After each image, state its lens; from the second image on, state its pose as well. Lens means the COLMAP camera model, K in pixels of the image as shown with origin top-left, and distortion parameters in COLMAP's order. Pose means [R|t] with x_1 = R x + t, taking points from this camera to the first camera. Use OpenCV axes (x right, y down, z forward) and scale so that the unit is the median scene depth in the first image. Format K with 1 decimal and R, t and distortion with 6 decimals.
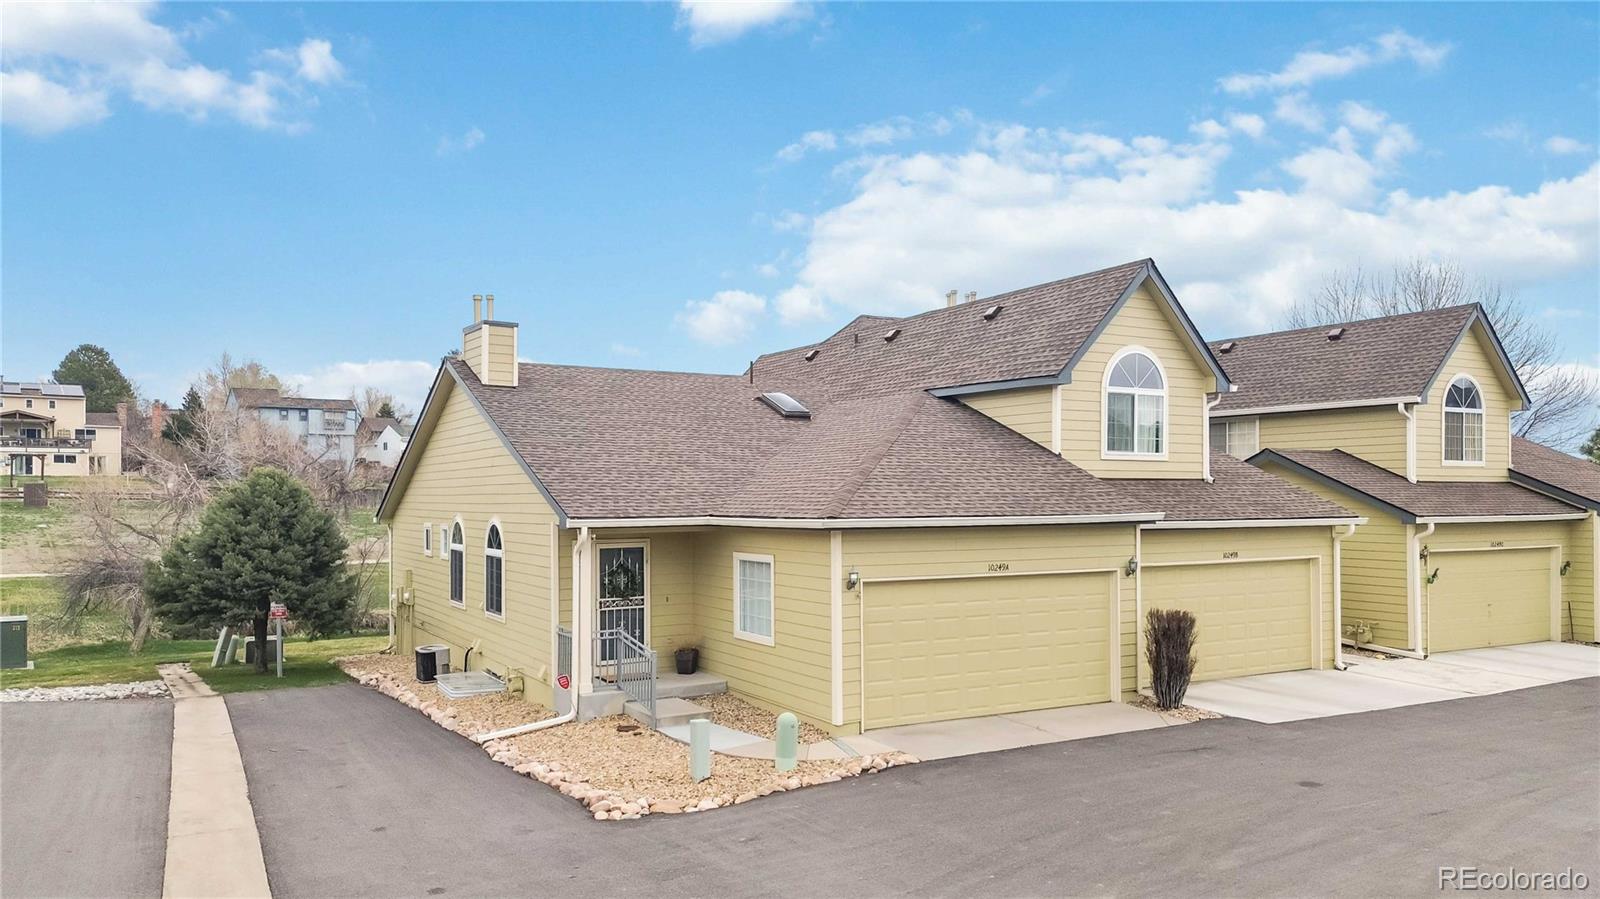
lens RADIAL K [[1156.7, 0, 815.5], [0, 1156.7, 491.5], [0, 0, 1]] dist [0.042474, -0.049321]
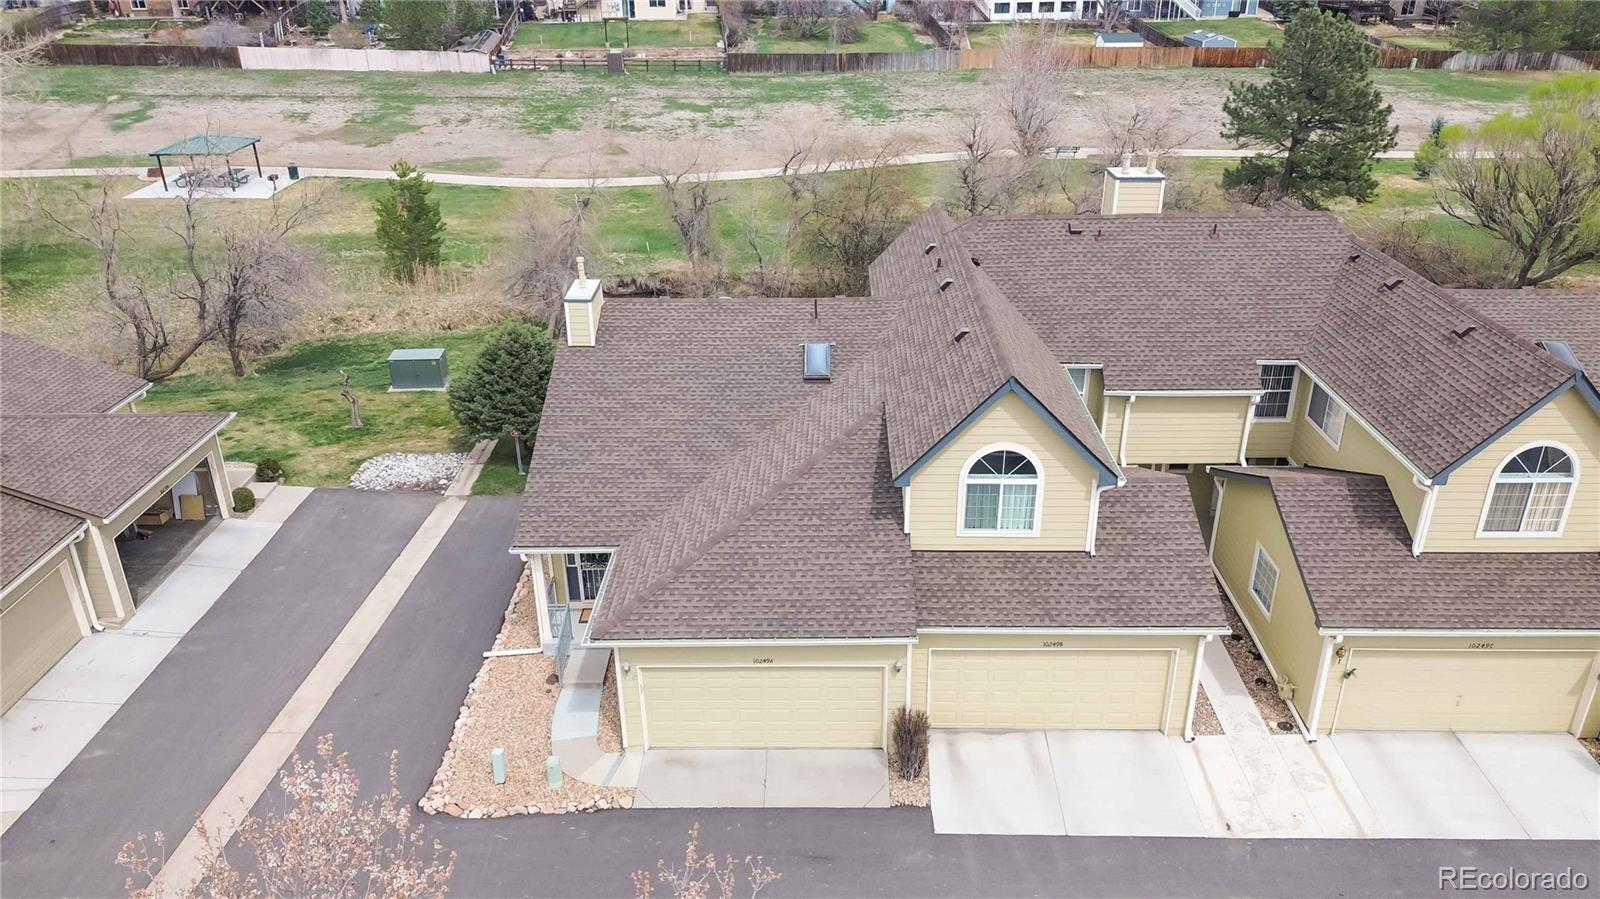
lens RADIAL K [[1161.0, 0, 800.0], [0, 1161.0, 449.5], [0, 0, 1]] dist [0.049501, -0.001881]
pose [[0.854654, 0.211468, -0.474181, 0.710936], [0.013015, 0.904283, 0.426736, -0.657921], [0.519035, -0.370883, 0.770097, 0.093137]]
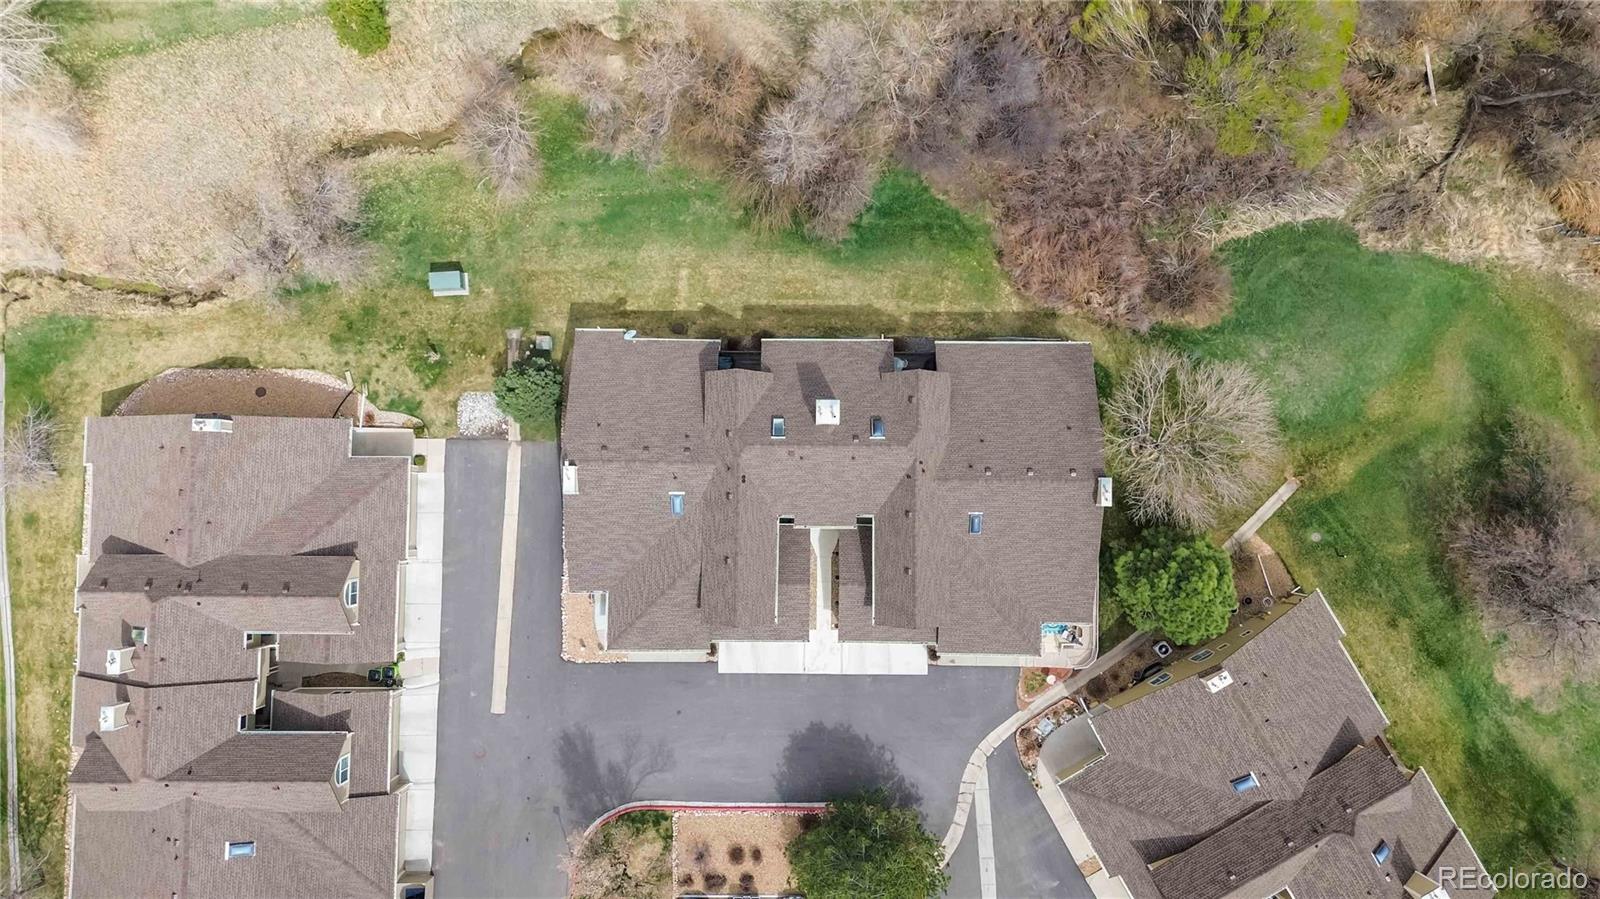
lens RADIAL K [[1120.5, 0, 800.0], [0, 1120.5, 449.5], [0, 0, 1]] dist [0.138239, -0.148270]
pose [[0.859696, 0.510398, -0.020422, 0.286299], [0.000959, 0.038368, 0.999263, -3.641299], [0.510806, -0.859082, 0.032496, 1.578204]]
